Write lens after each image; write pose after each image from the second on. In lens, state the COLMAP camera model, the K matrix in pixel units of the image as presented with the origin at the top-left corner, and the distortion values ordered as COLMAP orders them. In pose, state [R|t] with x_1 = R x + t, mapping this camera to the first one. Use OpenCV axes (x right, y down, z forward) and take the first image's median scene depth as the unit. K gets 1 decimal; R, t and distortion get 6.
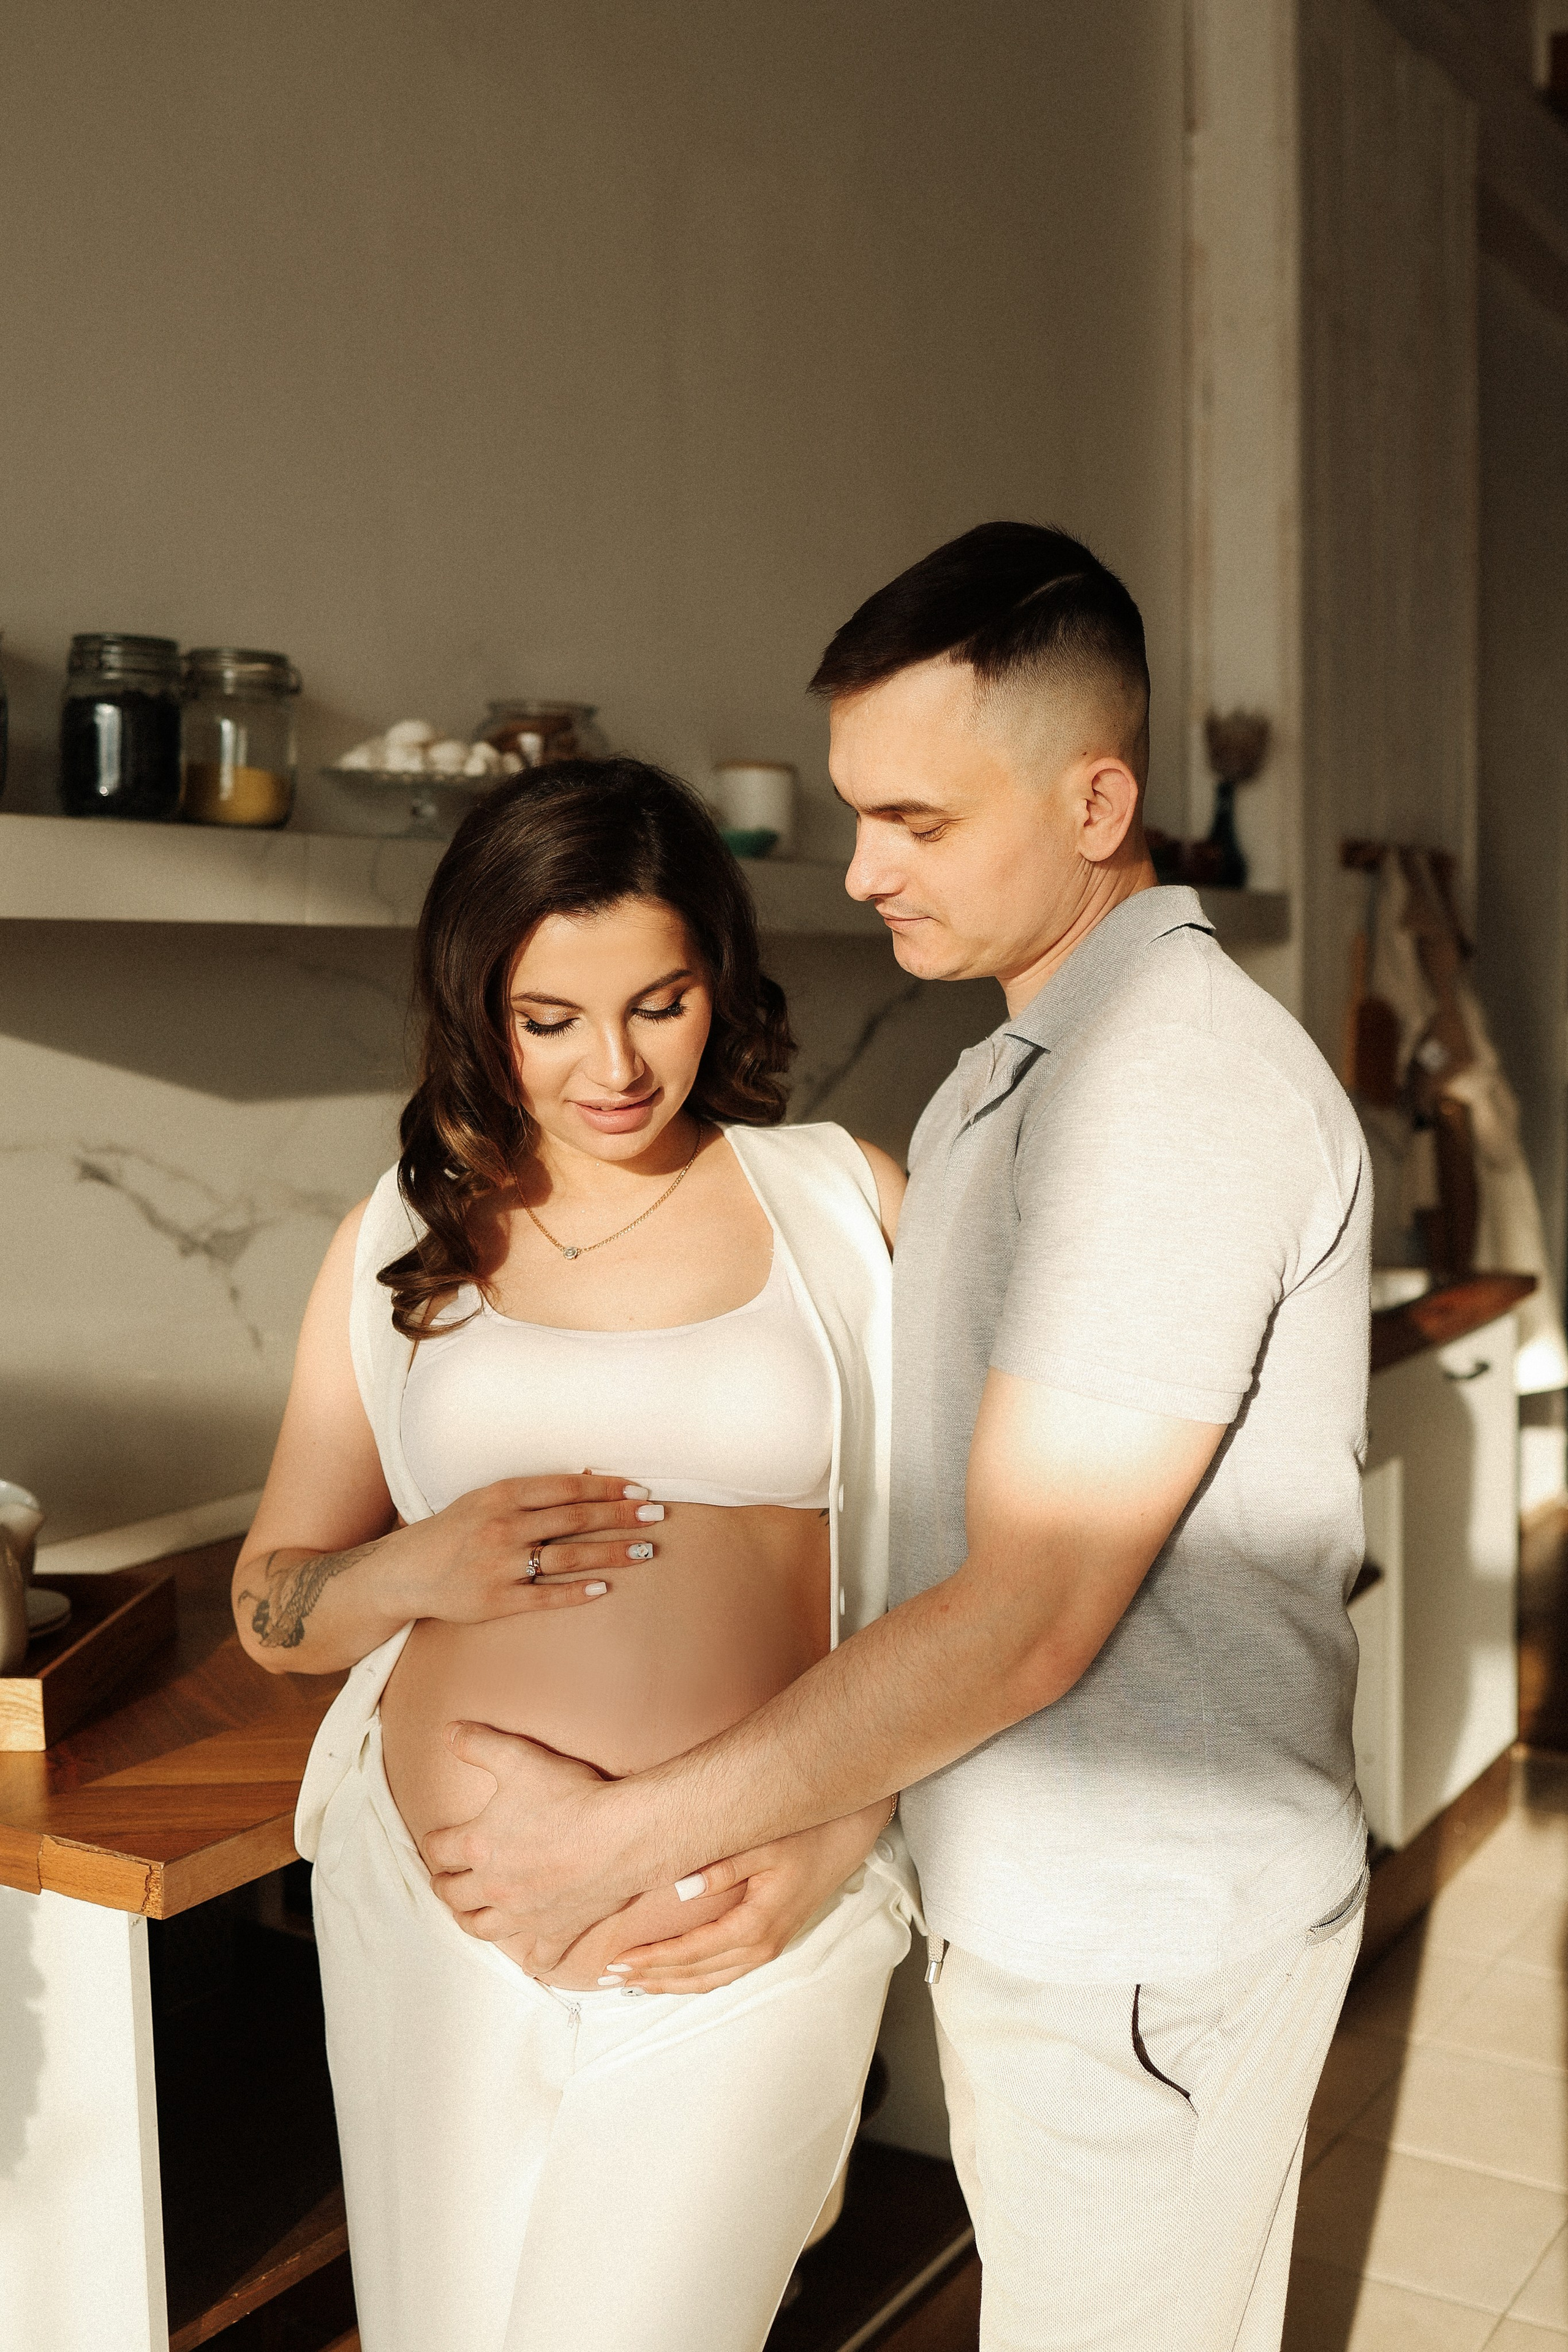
lens RADIAL K [[2366.0, 0, 805.3], [0, 2366.0, 1164.1], [0, 0, 1]] dist [-0.102130, 0.000000]
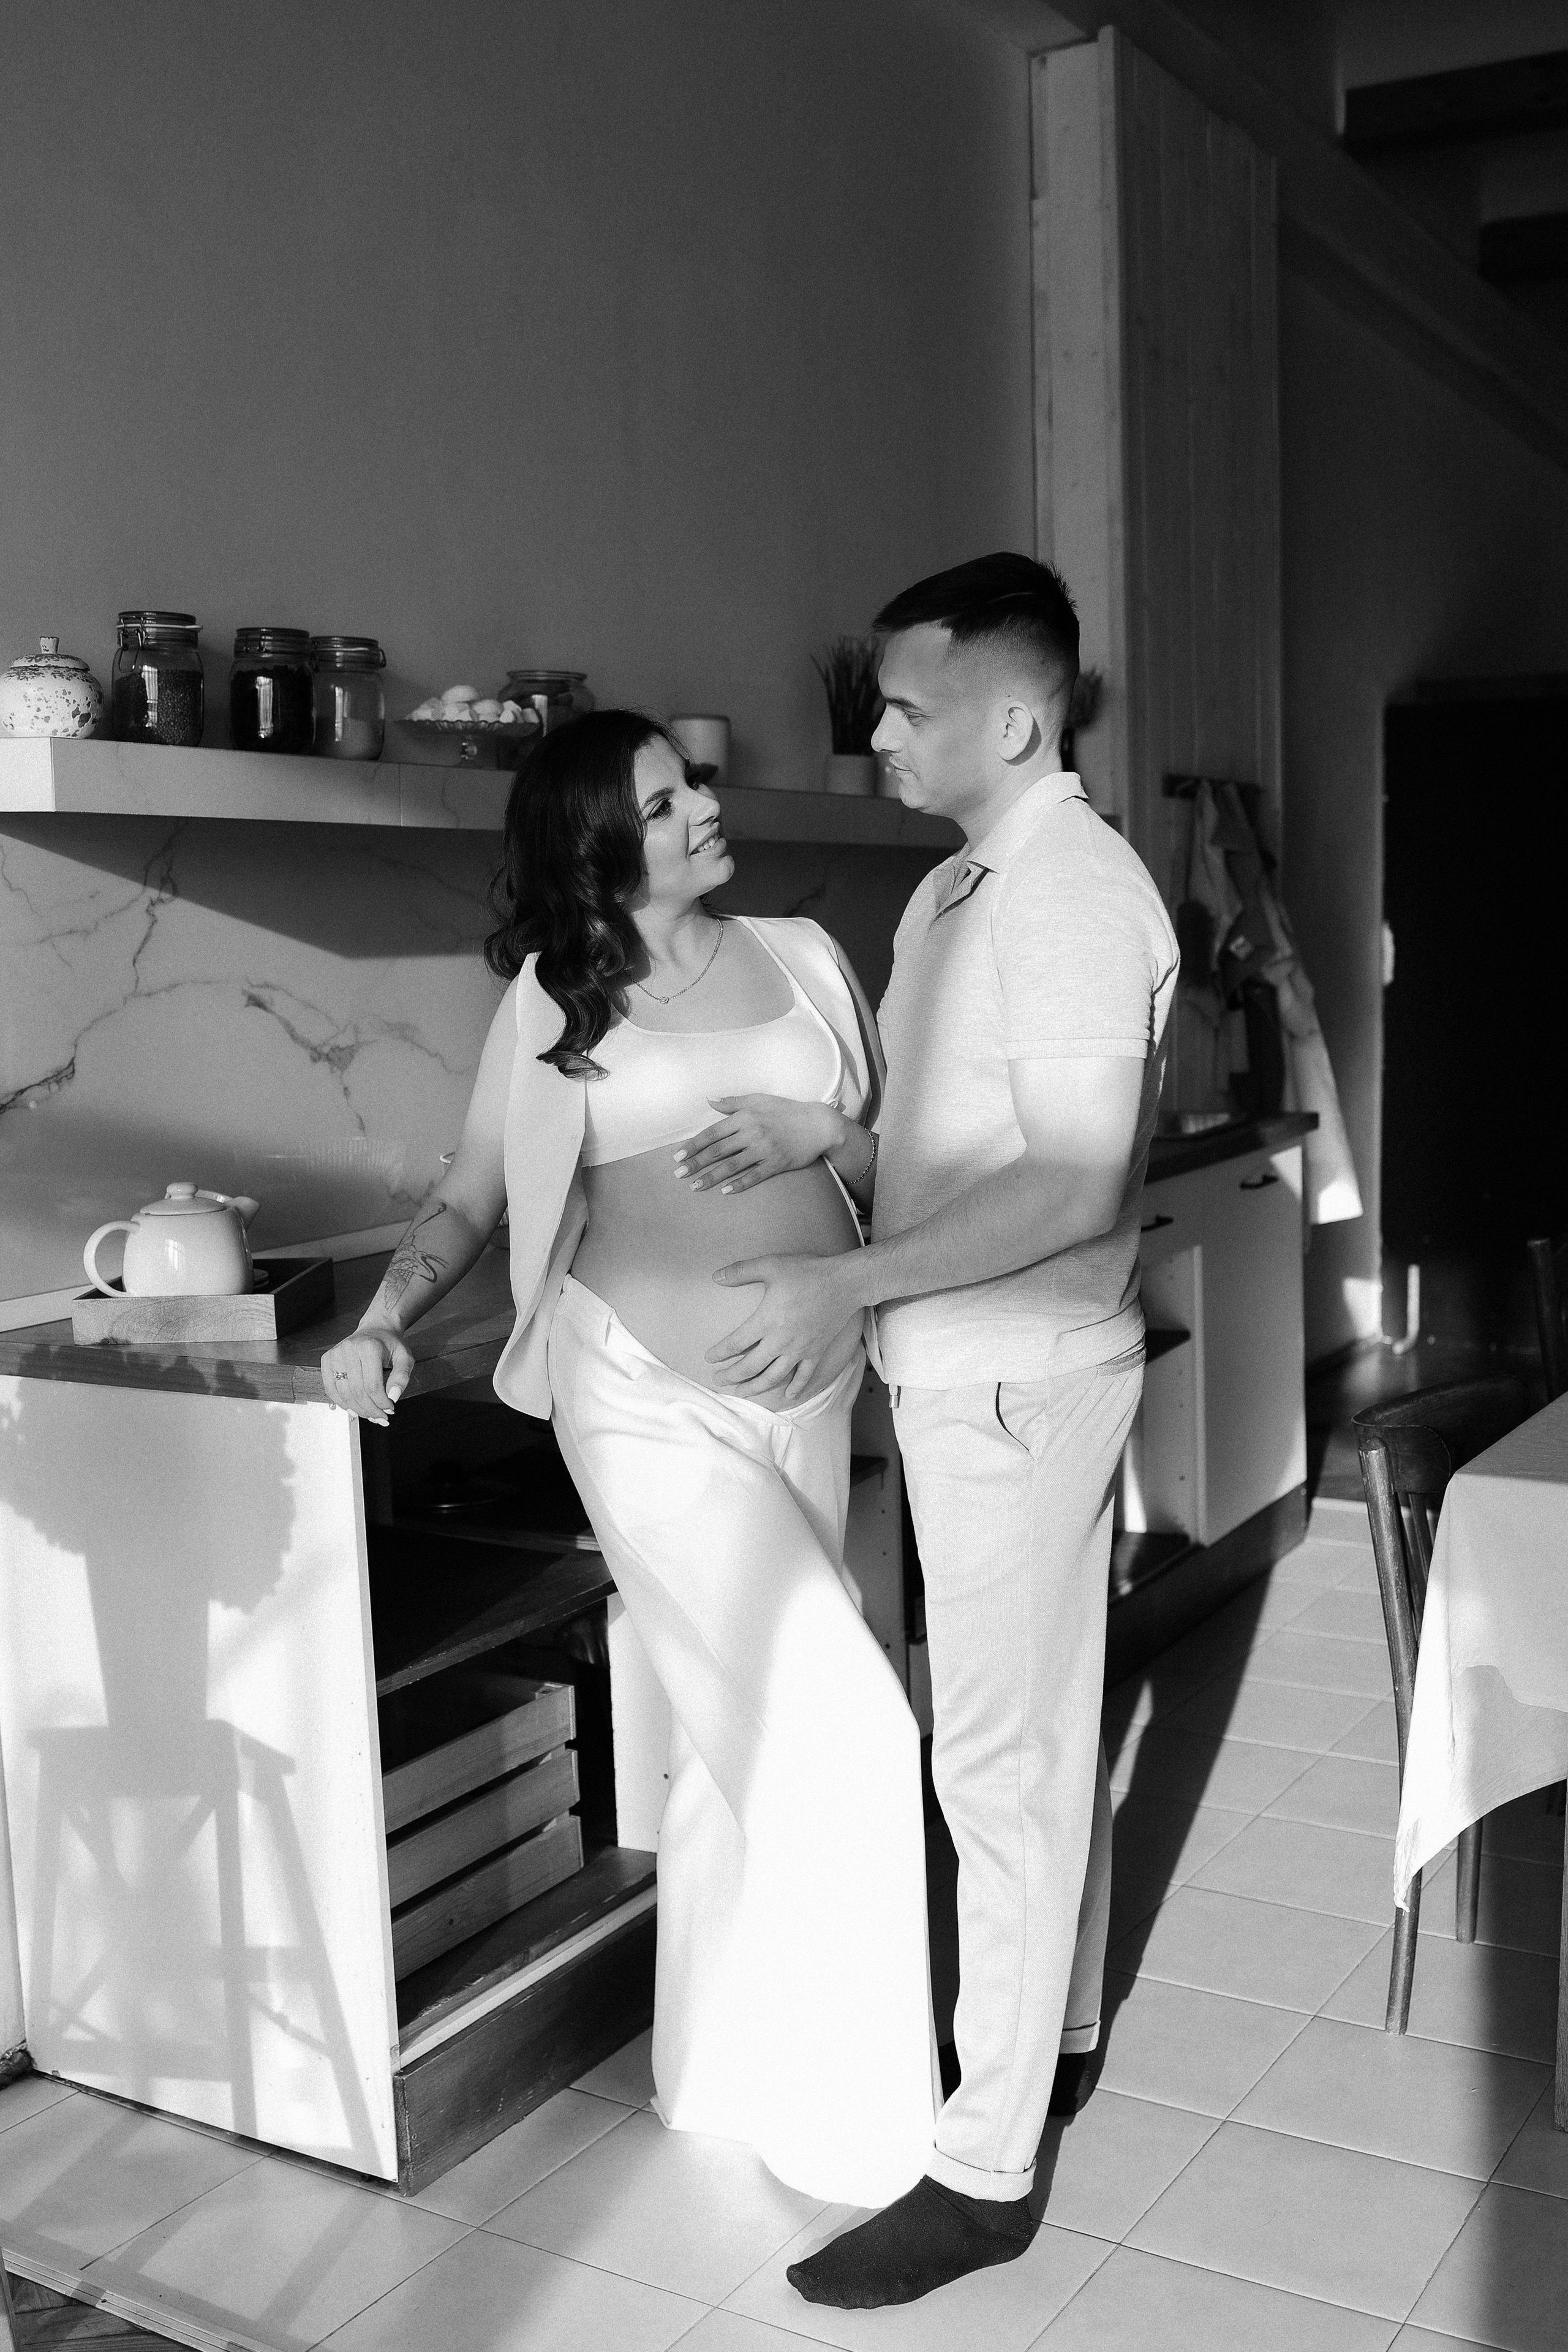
lens RADIAL K [[2366.0, 0, 765.0], [0, 2366.0, 1190.8], [0, 0, 1]] dist [-0.102130, 0.000000]
pose [[0.999570, -0.021504, 0.019931, -0.019595], [0.021052, 0.999523, 0.022604, 0.087323], [-0.020408, -0.022175, 0.999546, -0.424481]]
